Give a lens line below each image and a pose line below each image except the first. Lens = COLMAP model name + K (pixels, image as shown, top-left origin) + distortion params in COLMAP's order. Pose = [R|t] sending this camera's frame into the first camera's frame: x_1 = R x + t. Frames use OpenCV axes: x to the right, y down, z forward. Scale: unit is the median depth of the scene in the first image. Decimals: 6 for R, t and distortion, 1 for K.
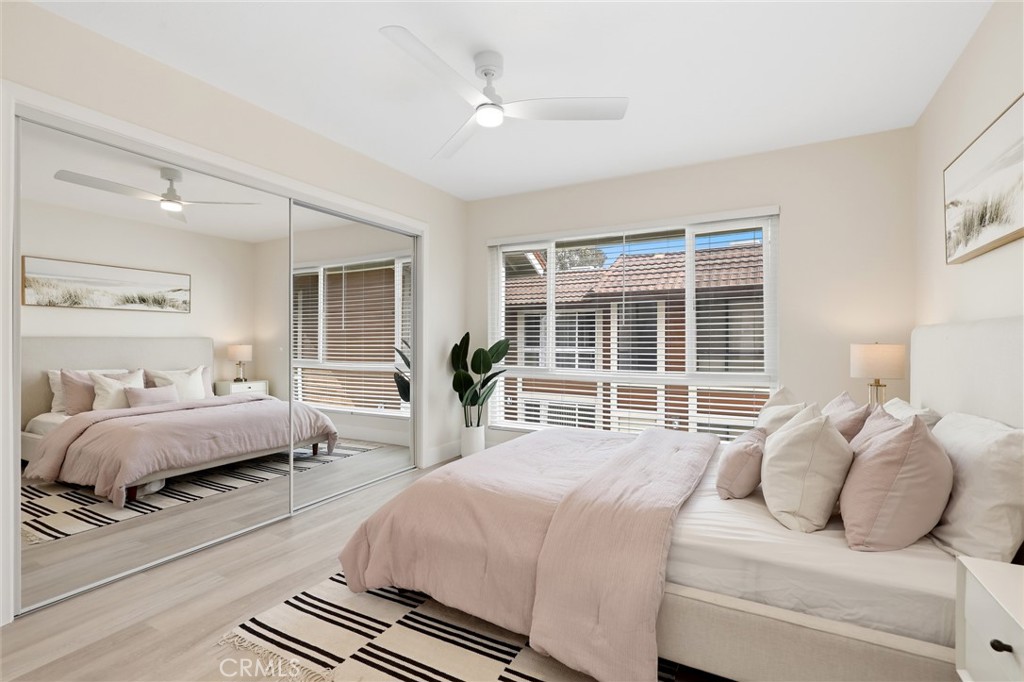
lens RADIAL K [[470.7, 0, 522.7], [0, 470.7, 343.2], [0, 0, 1]] dist [0.003641, 0.000554]
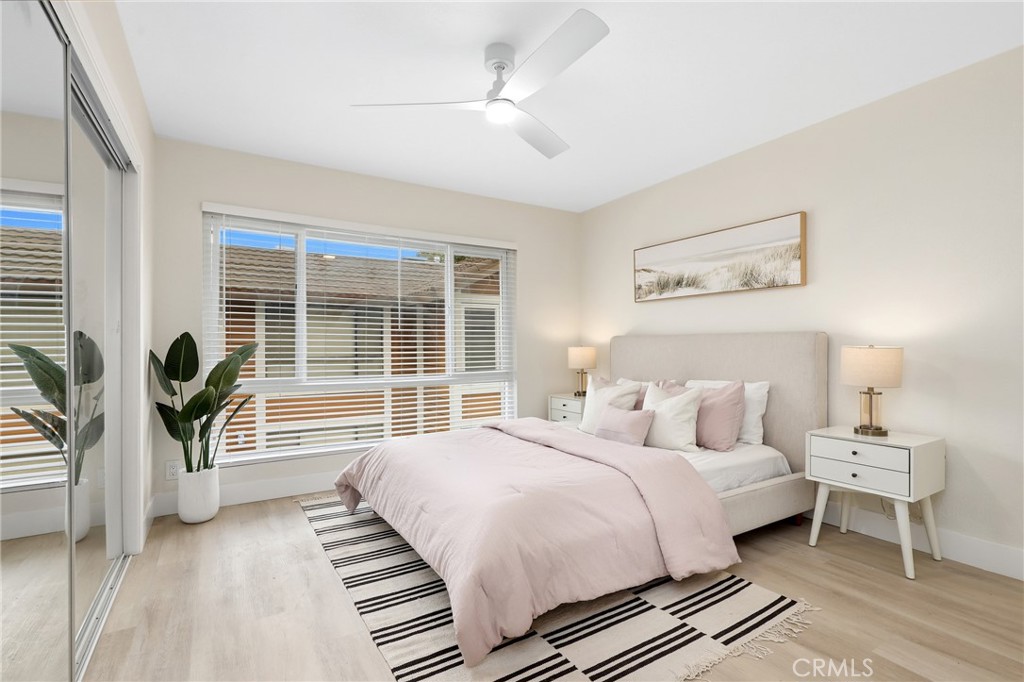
lens RADIAL K [[471.8, 0, 512.0], [0, 471.8, 341.0], [0, 0, 1]] dist [-0.016848, 0.000138]
pose [[0.509350, 0.009796, 0.860504, -1.030879], [0.003370, 0.999905, -0.013378, 0.004228], [-0.860553, 0.009714, 0.509268, 0.565023]]
